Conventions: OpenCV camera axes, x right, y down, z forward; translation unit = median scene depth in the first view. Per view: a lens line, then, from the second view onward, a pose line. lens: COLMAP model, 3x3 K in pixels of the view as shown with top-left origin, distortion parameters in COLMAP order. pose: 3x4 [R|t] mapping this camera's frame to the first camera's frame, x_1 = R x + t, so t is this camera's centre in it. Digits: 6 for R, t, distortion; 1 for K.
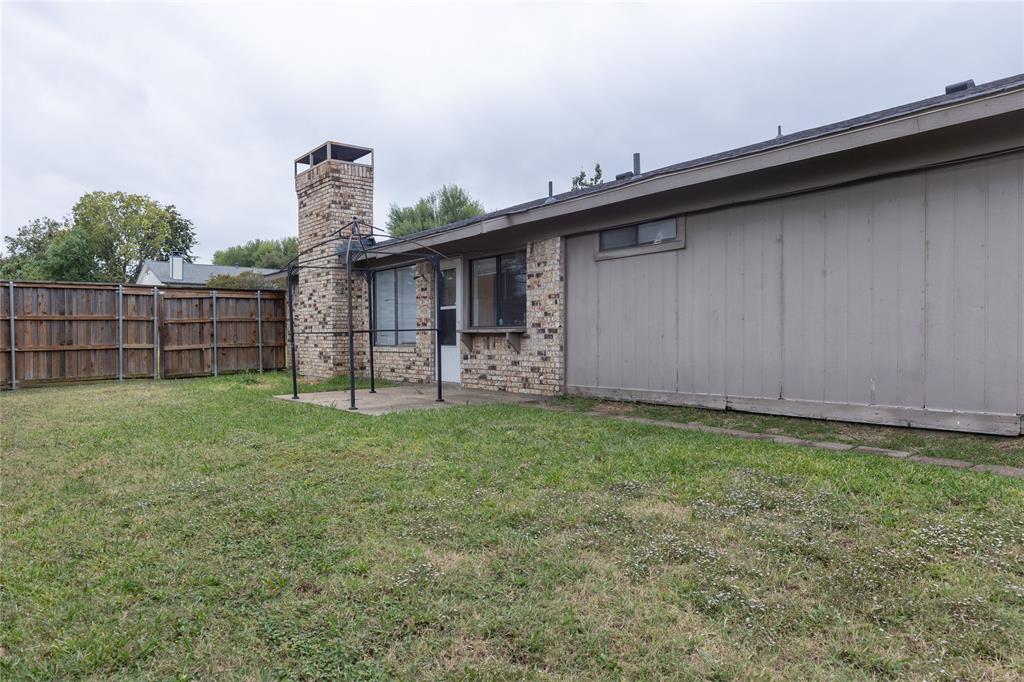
lens RADIAL K [[692.8, 0, 510.5], [0, 692.8, 350.5], [0, 0, 1]] dist [0.013406, -0.001260]
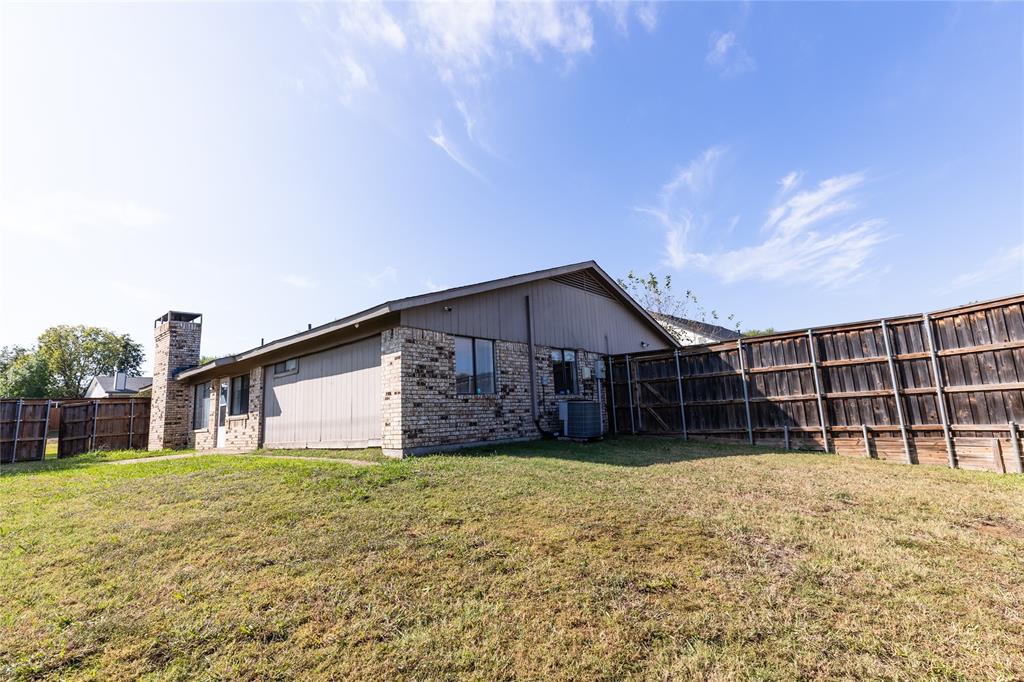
lens RADIAL K [[472.8, 0, 515.6], [0, 472.8, 338.4], [0, 0, 1]] dist [0.001629, -0.000022]
pose [[0.974535, -0.017568, 0.223548, 0.310734], [0.057746, 0.982964, -0.174490, 0.022144], [-0.216674, 0.182956, 0.958947, -0.303405]]
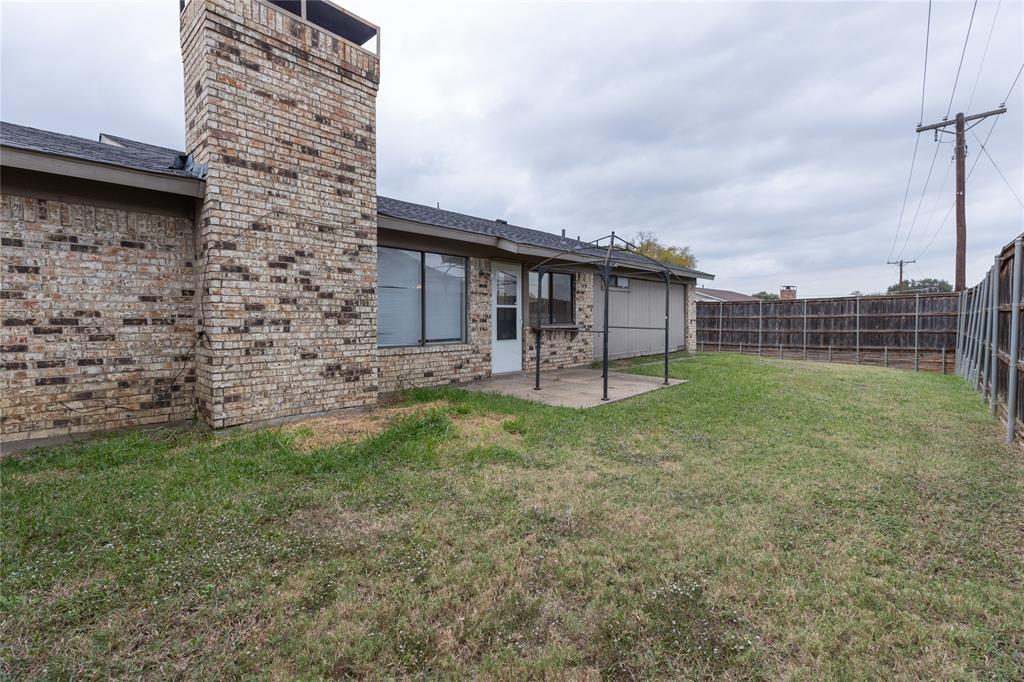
lens RADIAL K [[472.8, 0, 514.2], [0, 472.8, 338.0], [0, 0, 1]] dist [0.001629, -0.000022]
pose [[-0.206702, -0.037264, 0.977694, -0.690915], [0.017605, 0.998971, 0.041797, -0.034638], [-0.978245, 0.025852, -0.205834, 0.939446]]
